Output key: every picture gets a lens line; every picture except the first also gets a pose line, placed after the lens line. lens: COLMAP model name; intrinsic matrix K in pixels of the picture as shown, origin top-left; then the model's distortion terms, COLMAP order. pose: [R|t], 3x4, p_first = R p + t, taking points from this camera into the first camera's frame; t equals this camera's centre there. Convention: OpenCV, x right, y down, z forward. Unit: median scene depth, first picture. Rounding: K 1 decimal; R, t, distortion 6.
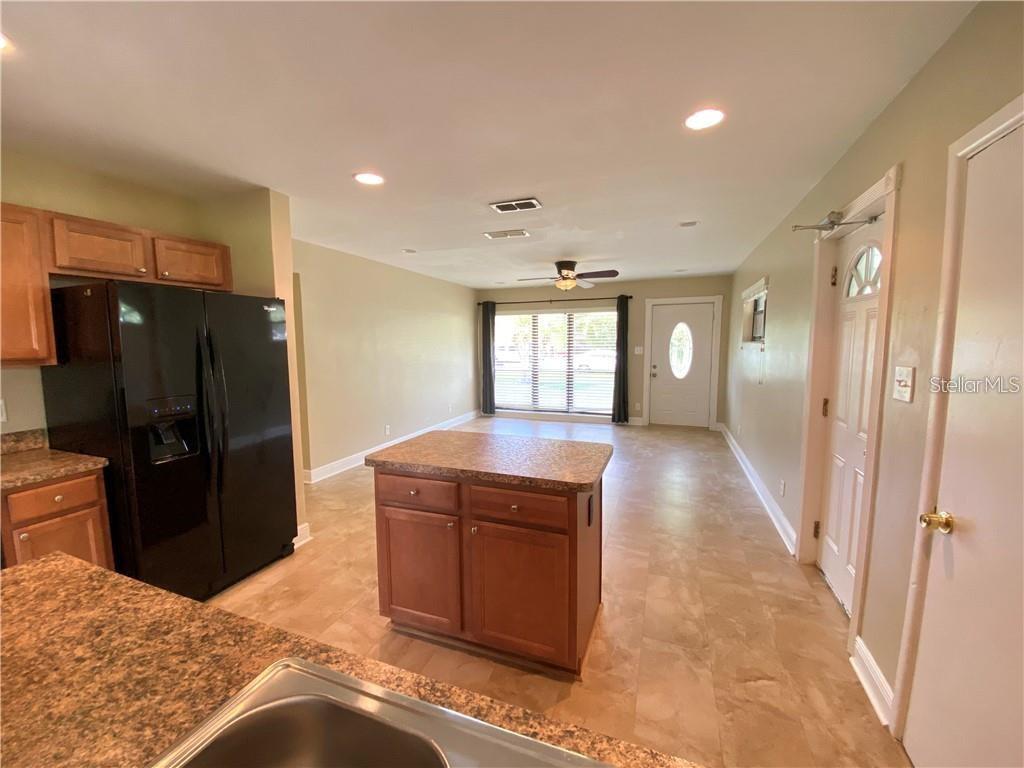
lens RADIAL K [[413.8, 0, 512.0], [0, 413.8, 384.0], [0, 0, 1]] dist [0.019886, -0.018915]
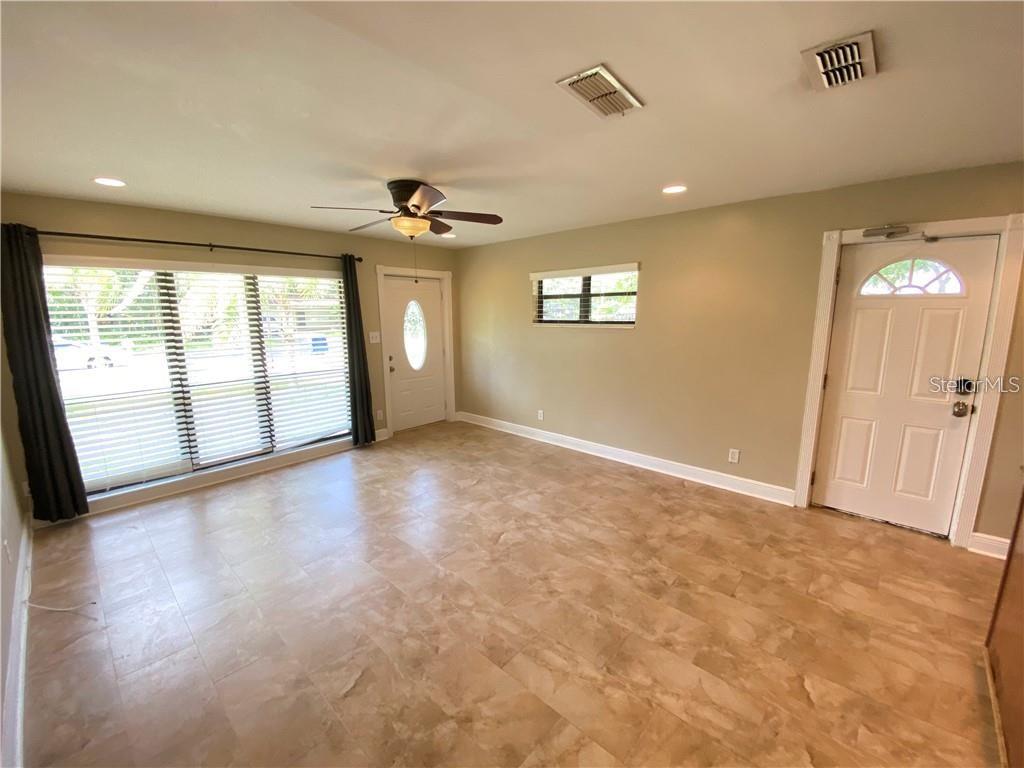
lens RADIAL K [[413.8, 0, 512.0], [0, 413.8, 384.0], [0, 0, 1]] dist [0.019886, -0.018915]
pose [[0.369379, -0.153678, 0.916484, -0.271442], [0.098115, 0.987168, 0.125986, -0.068547], [-0.924085, 0.043384, 0.379718, 0.511845]]
